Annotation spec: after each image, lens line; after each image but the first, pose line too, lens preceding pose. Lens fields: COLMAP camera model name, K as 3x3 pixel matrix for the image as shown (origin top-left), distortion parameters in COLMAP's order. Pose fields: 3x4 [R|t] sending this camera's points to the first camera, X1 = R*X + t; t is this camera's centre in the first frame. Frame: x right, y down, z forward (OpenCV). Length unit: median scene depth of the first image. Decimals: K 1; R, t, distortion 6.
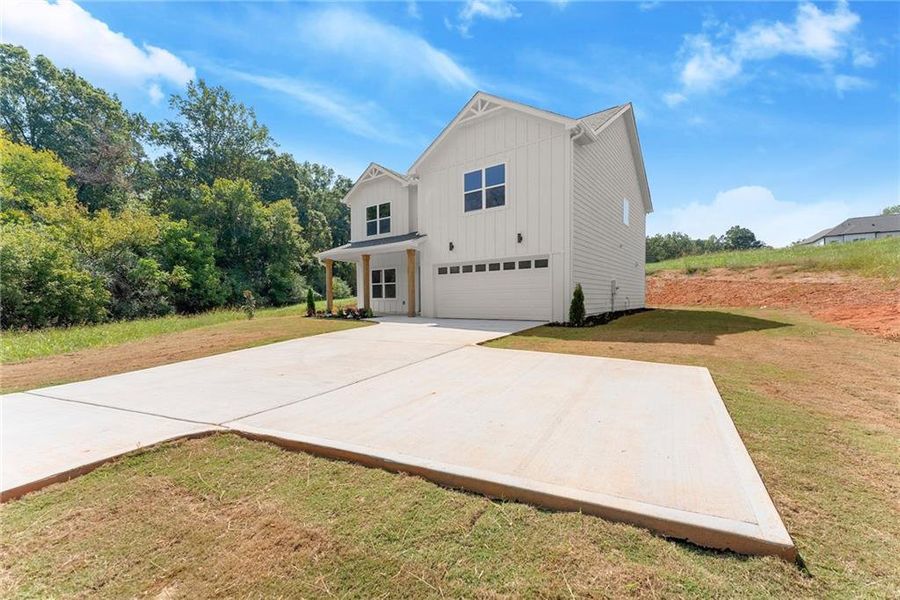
lens RADIAL K [[364.9, 0, 449.1], [0, 364.9, 312.6], [0, 0, 1]] dist [-0.014332, 0.005962]
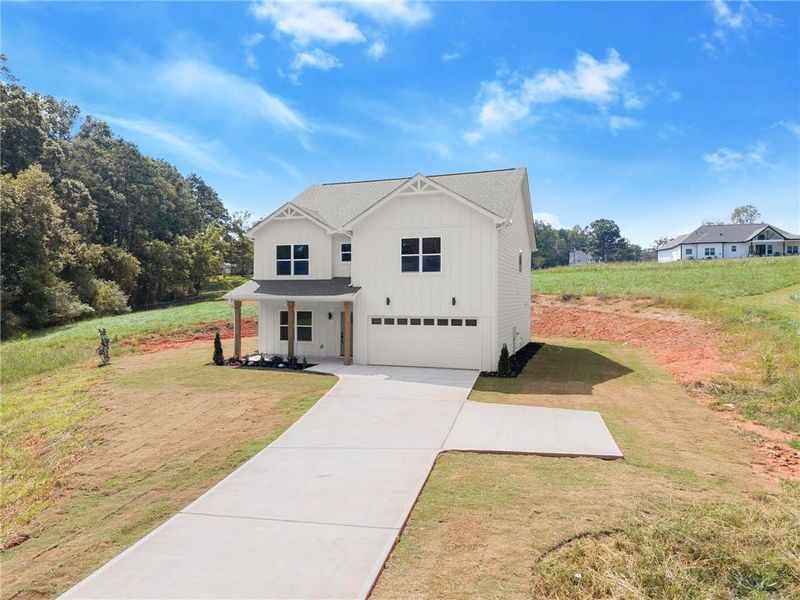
lens RADIAL K [[533.0, 0, 400.0], [0, 533.0, 300.0], [0, 0, 1]] dist [0.057068, -0.078499]
pose [[0.952179, 0.006507, 0.305470, -0.362483], [0.002512, 0.999573, -0.029124, -0.110001], [-0.305529, 0.028499, 0.951756, -0.441545]]
